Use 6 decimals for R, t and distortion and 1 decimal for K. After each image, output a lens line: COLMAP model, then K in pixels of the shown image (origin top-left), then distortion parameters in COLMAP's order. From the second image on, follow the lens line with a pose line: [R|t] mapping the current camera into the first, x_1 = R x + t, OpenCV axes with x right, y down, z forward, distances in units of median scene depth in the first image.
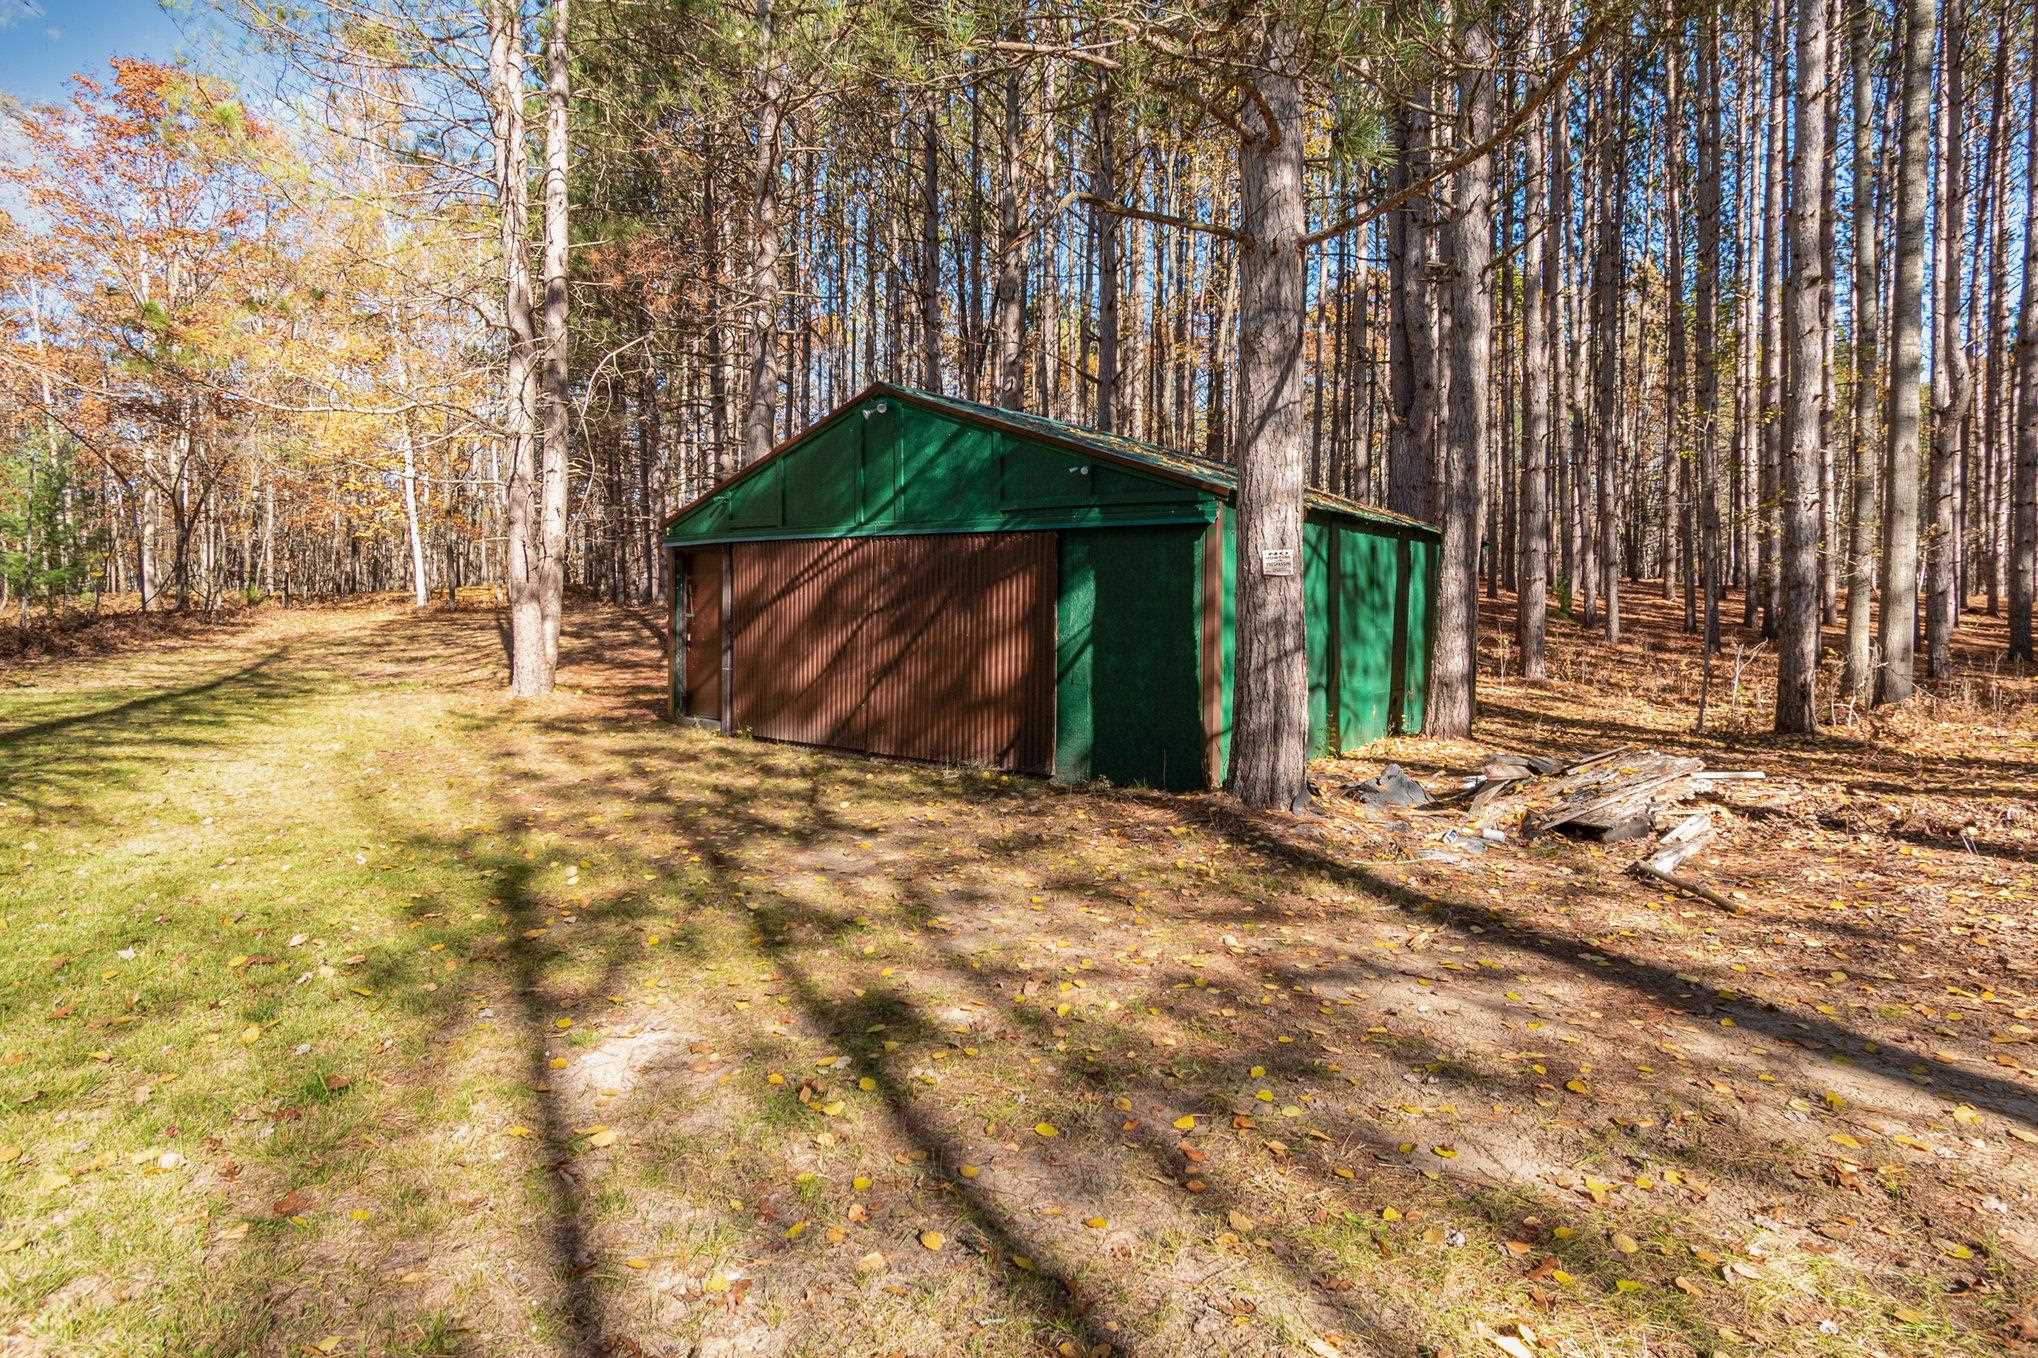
lens RADIAL K [[1049.0, 0, 1019.4], [0, 1049.0, 617.3], [0, 0, 1]] dist [0.001379, 0.000382]
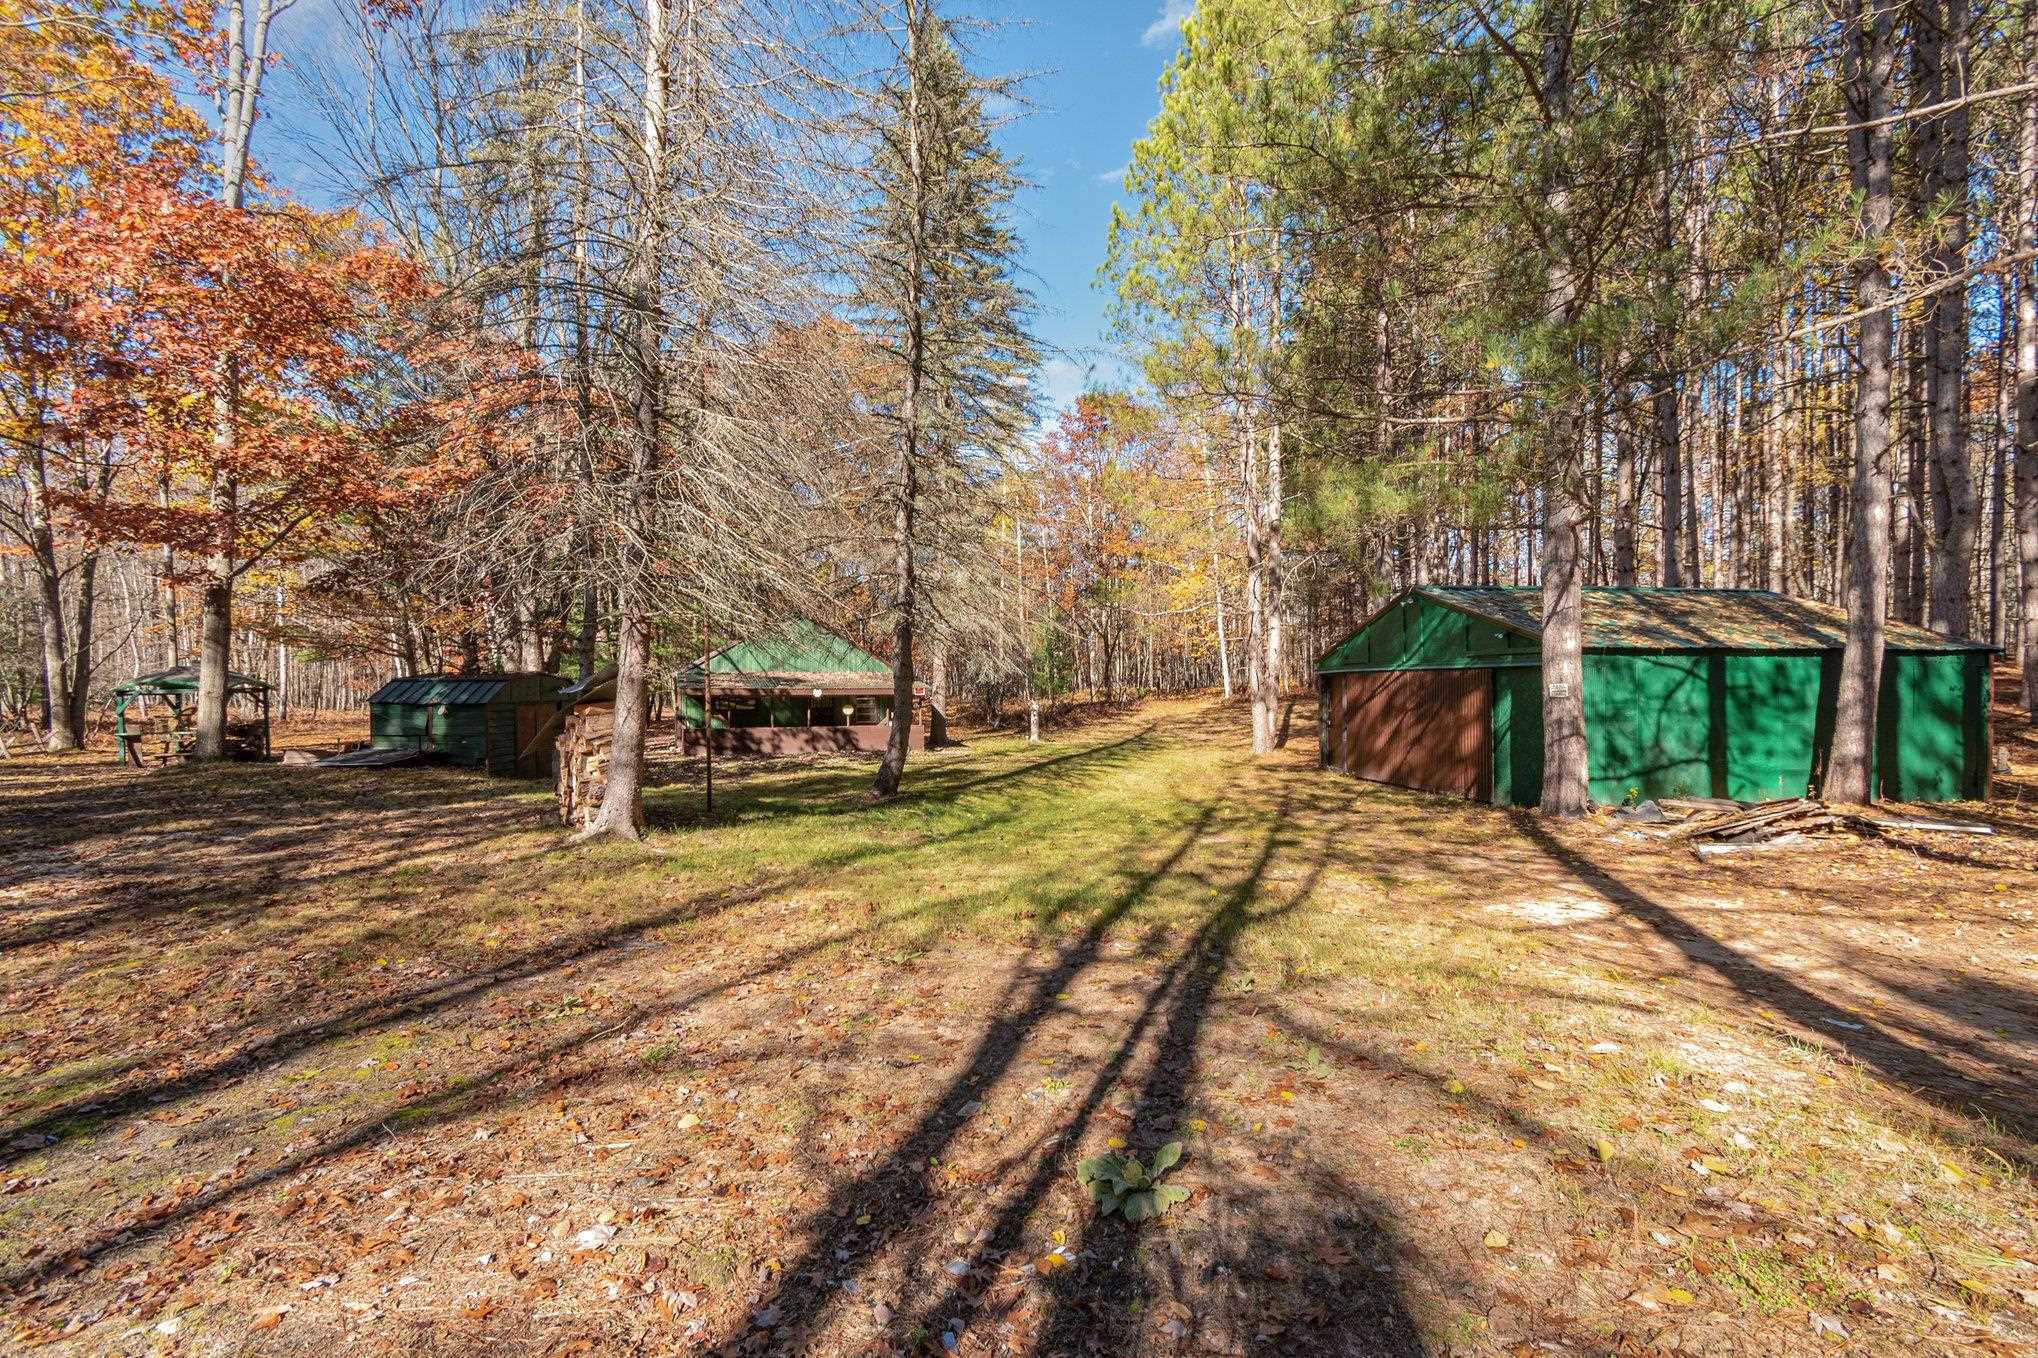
lens RADIAL K [[906.3, 0, 1021.8], [0, 906.3, 695.4], [0, 0, 1]] dist [0.006299, -0.001034]
pose [[0.721775, -0.008252, -0.692078, 0.341760], [0.005366, 0.999966, -0.006327, -0.018480], [0.692106, 0.000852, 0.721795, -0.449278]]
